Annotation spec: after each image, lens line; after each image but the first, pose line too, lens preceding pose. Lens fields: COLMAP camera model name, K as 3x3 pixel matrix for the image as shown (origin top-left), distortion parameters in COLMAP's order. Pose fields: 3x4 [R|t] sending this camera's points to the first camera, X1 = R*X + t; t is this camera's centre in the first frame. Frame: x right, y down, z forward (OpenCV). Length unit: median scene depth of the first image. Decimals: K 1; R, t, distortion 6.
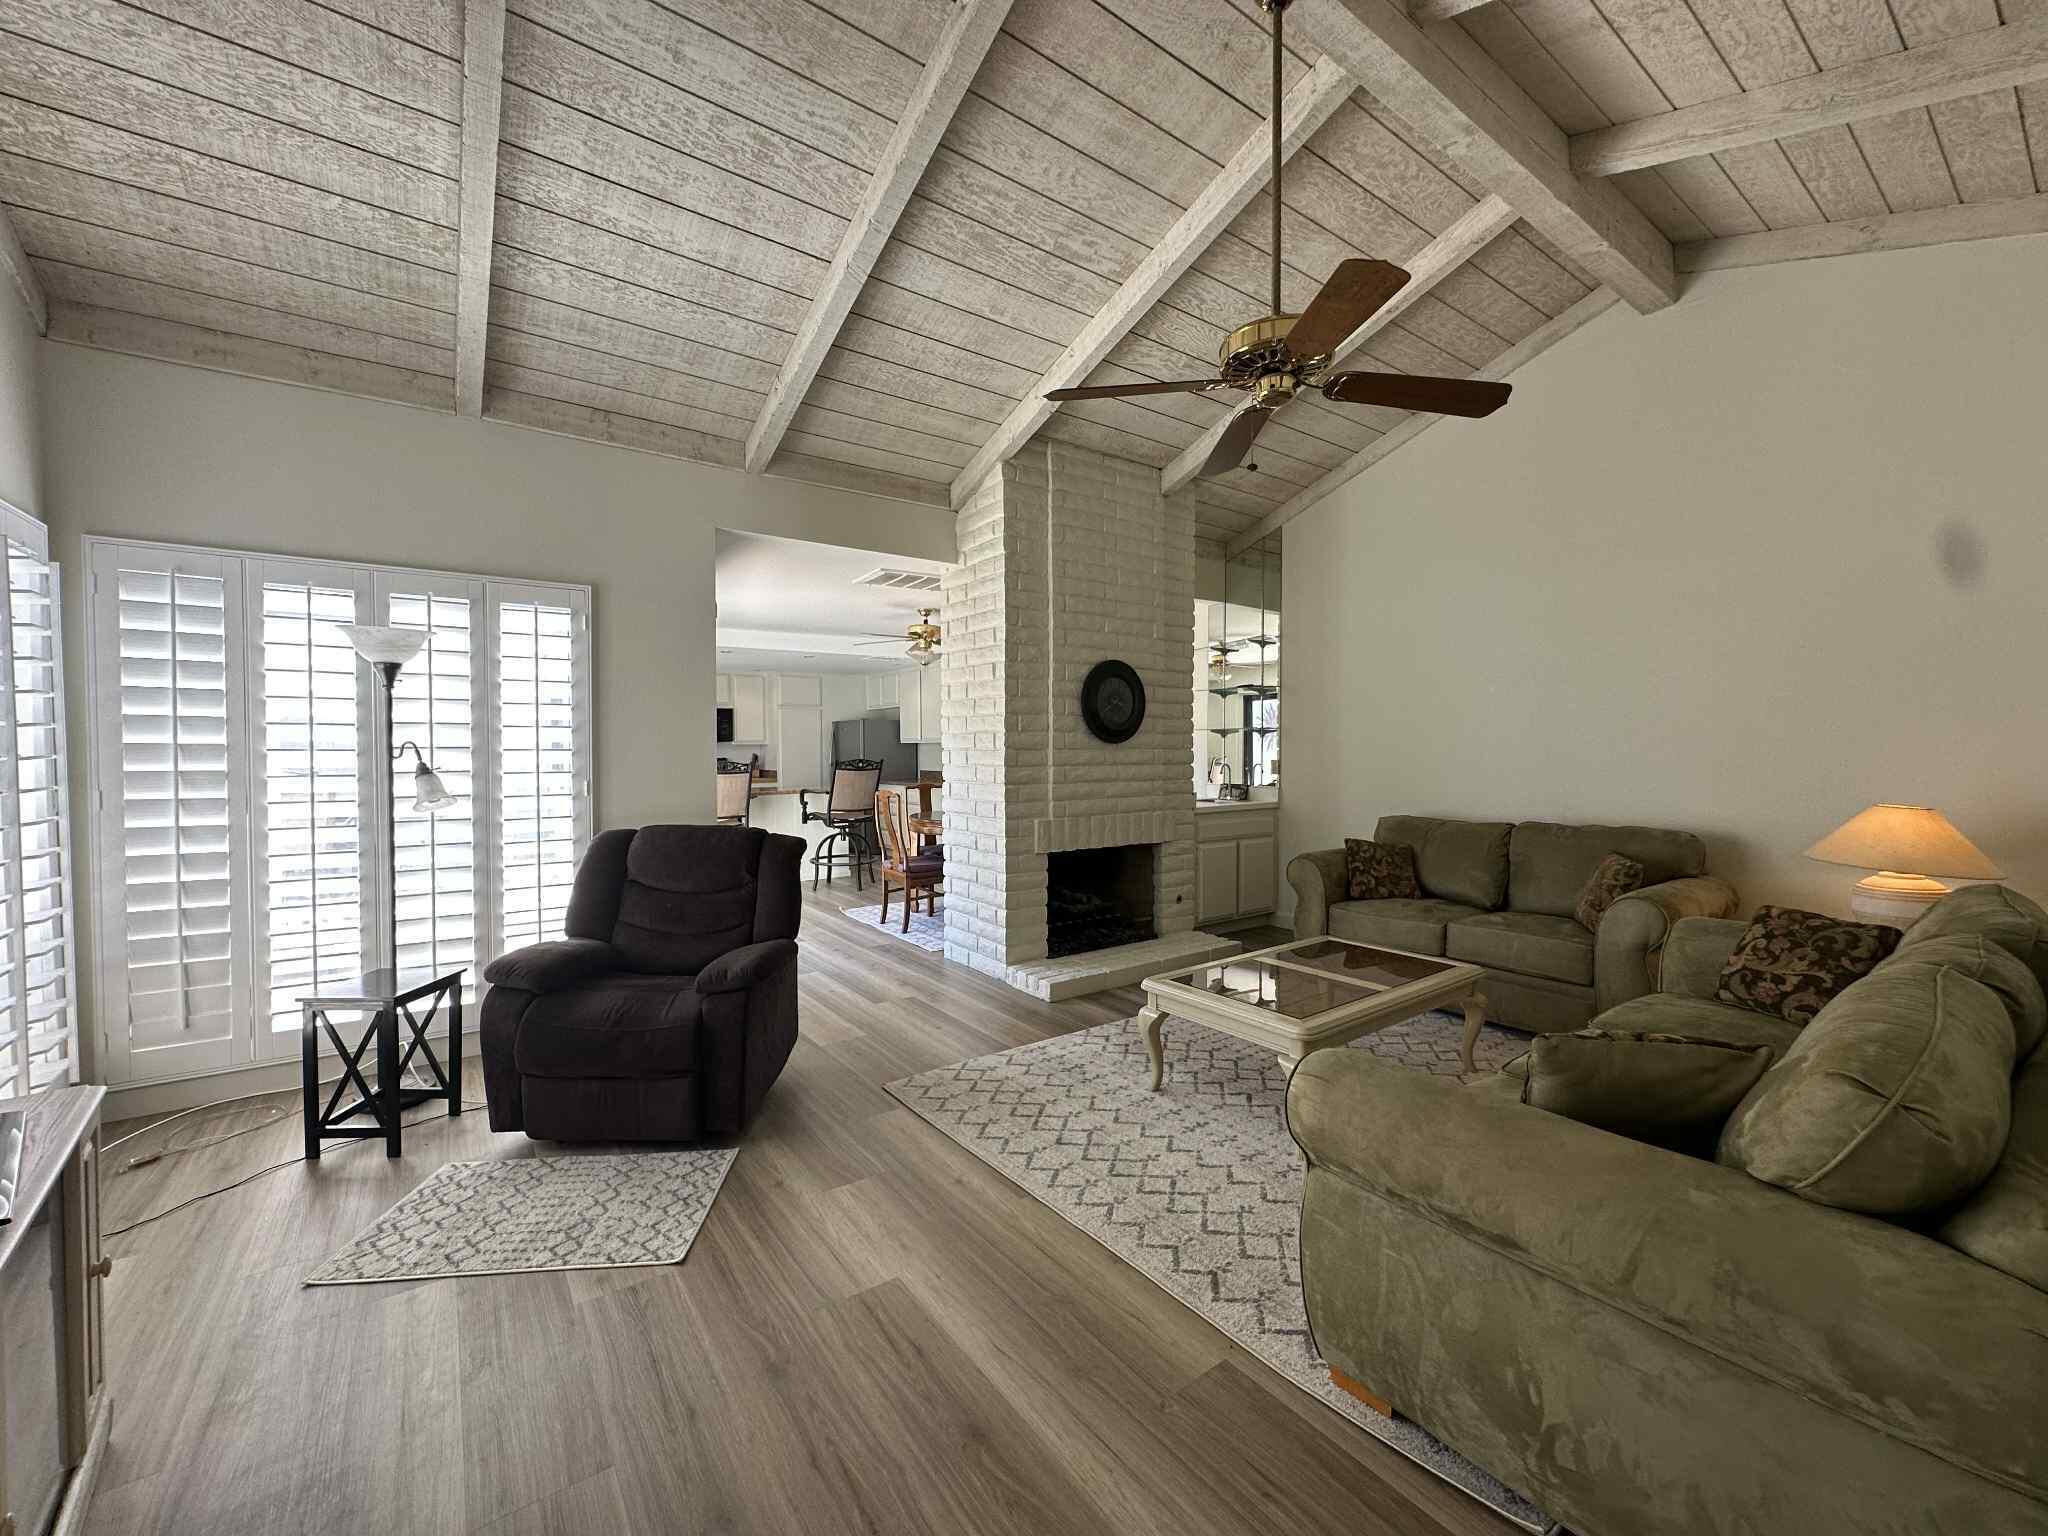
lens RADIAL K [[812.6, 0, 1027.2], [0, 812.6, 767.6], [0, 0, 1]] dist [-0.003225, 0.001003]
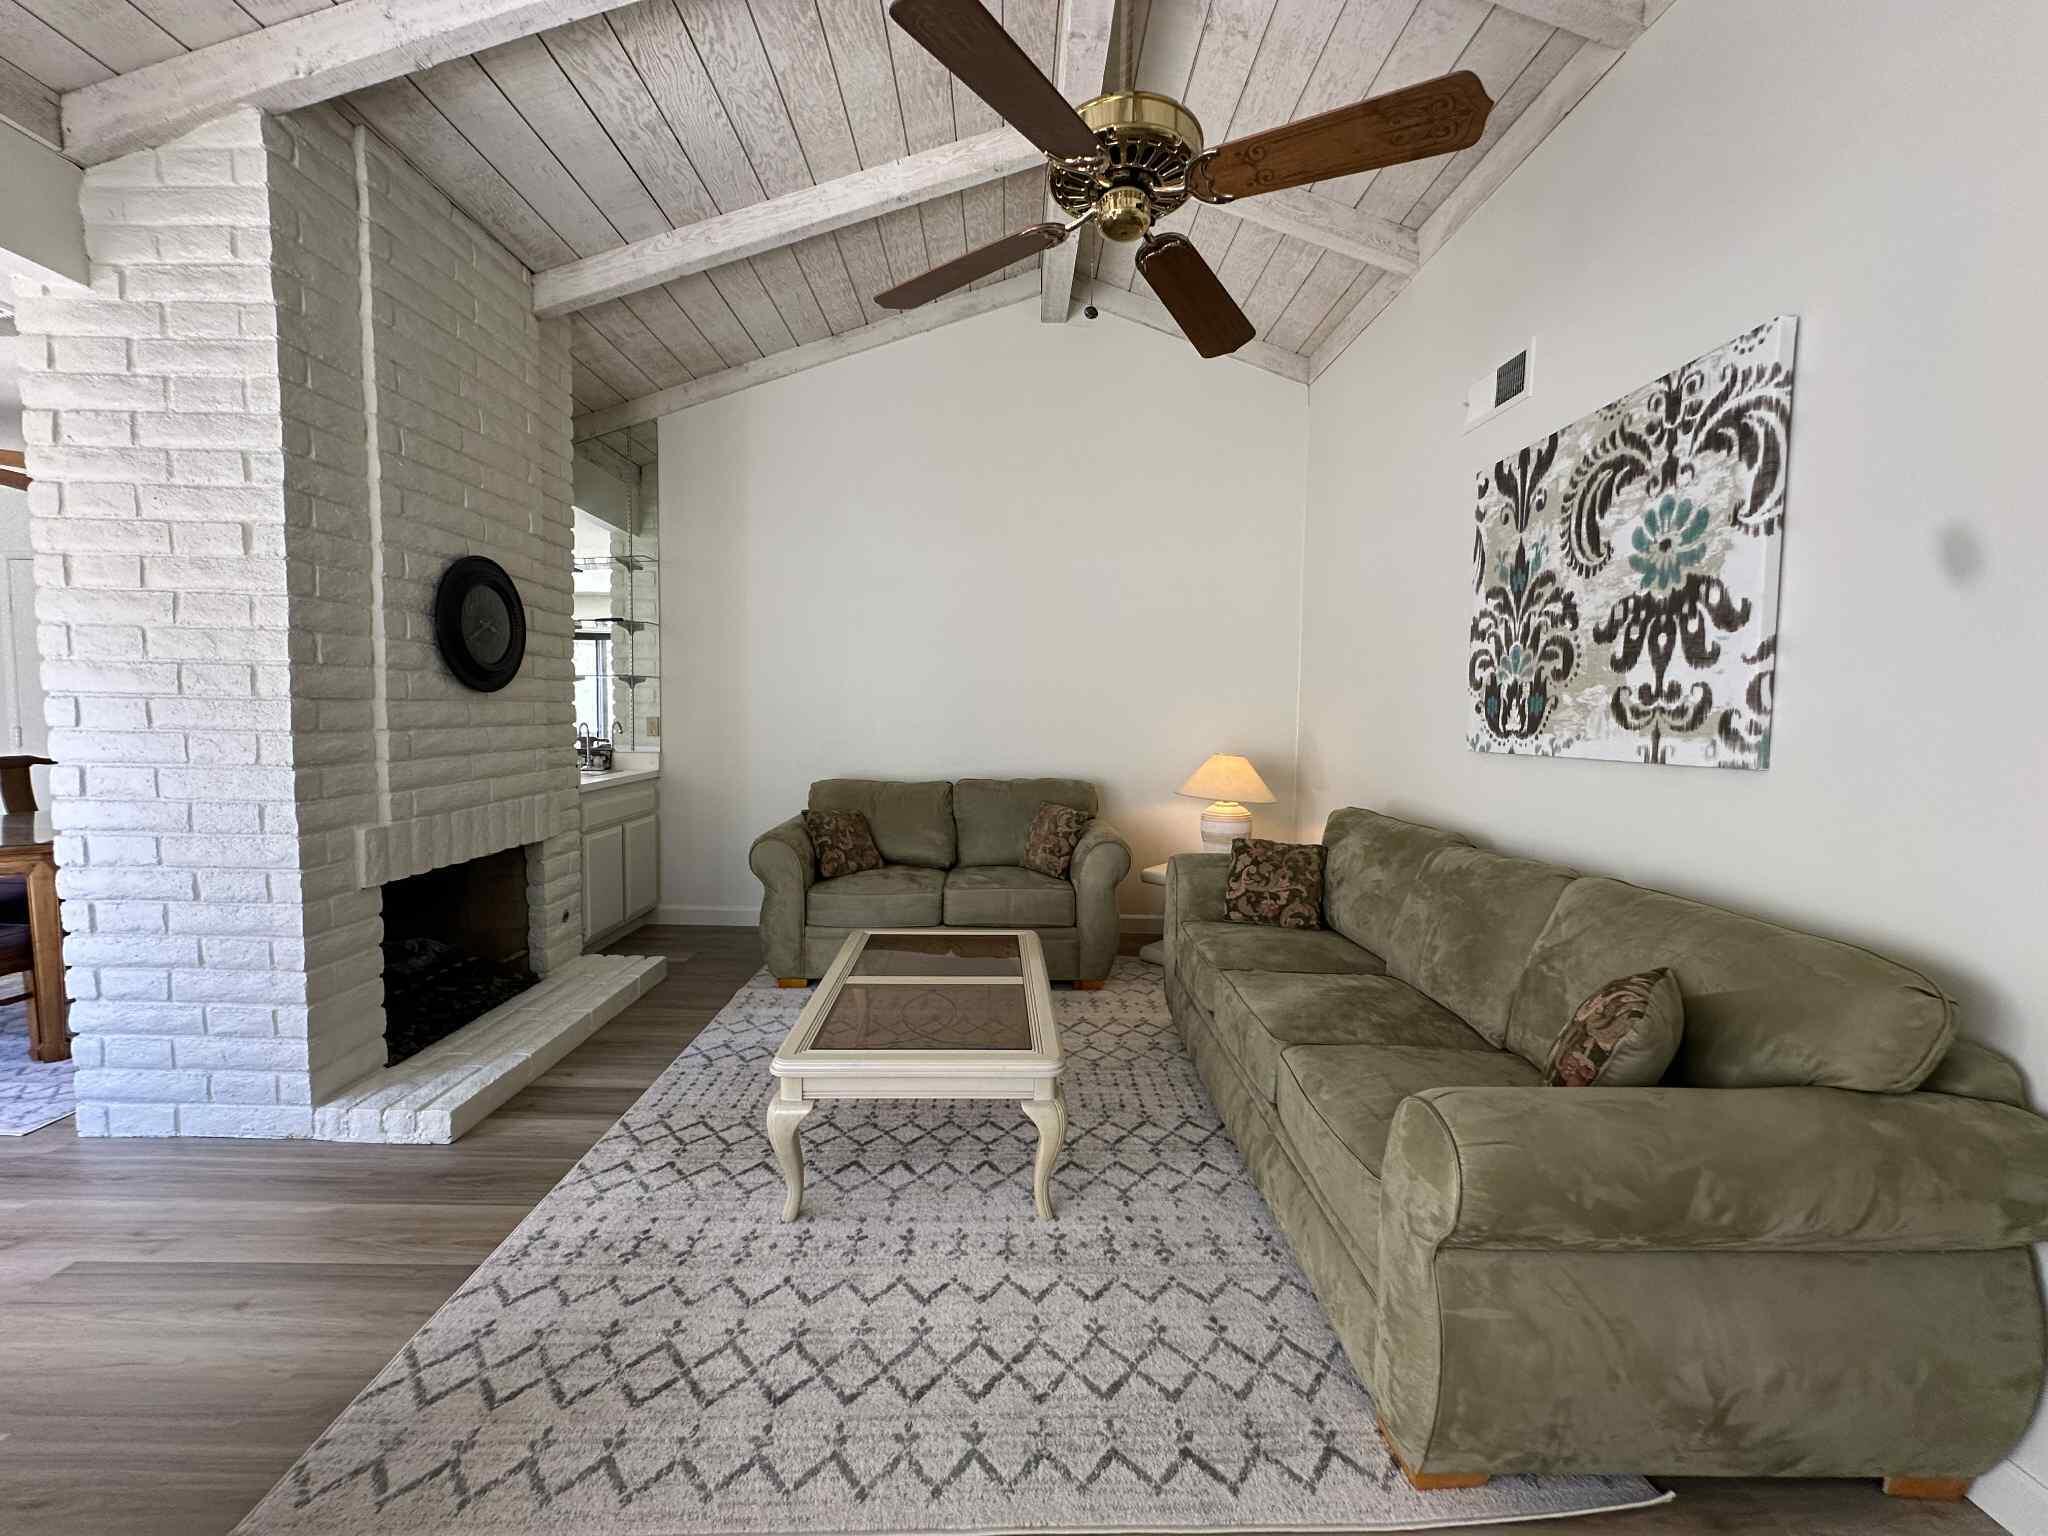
lens RADIAL K [[812.6, 0, 1012.9], [0, 812.6, 767.6], [0, 0, 1]] dist [-0.003225, 0.001003]
pose [[0.576557, -0.048345, 0.815625, -0.220420], [0.001578, 0.998312, 0.058058, -0.009654], [-0.817055, -0.032186, 0.575660, 0.395566]]
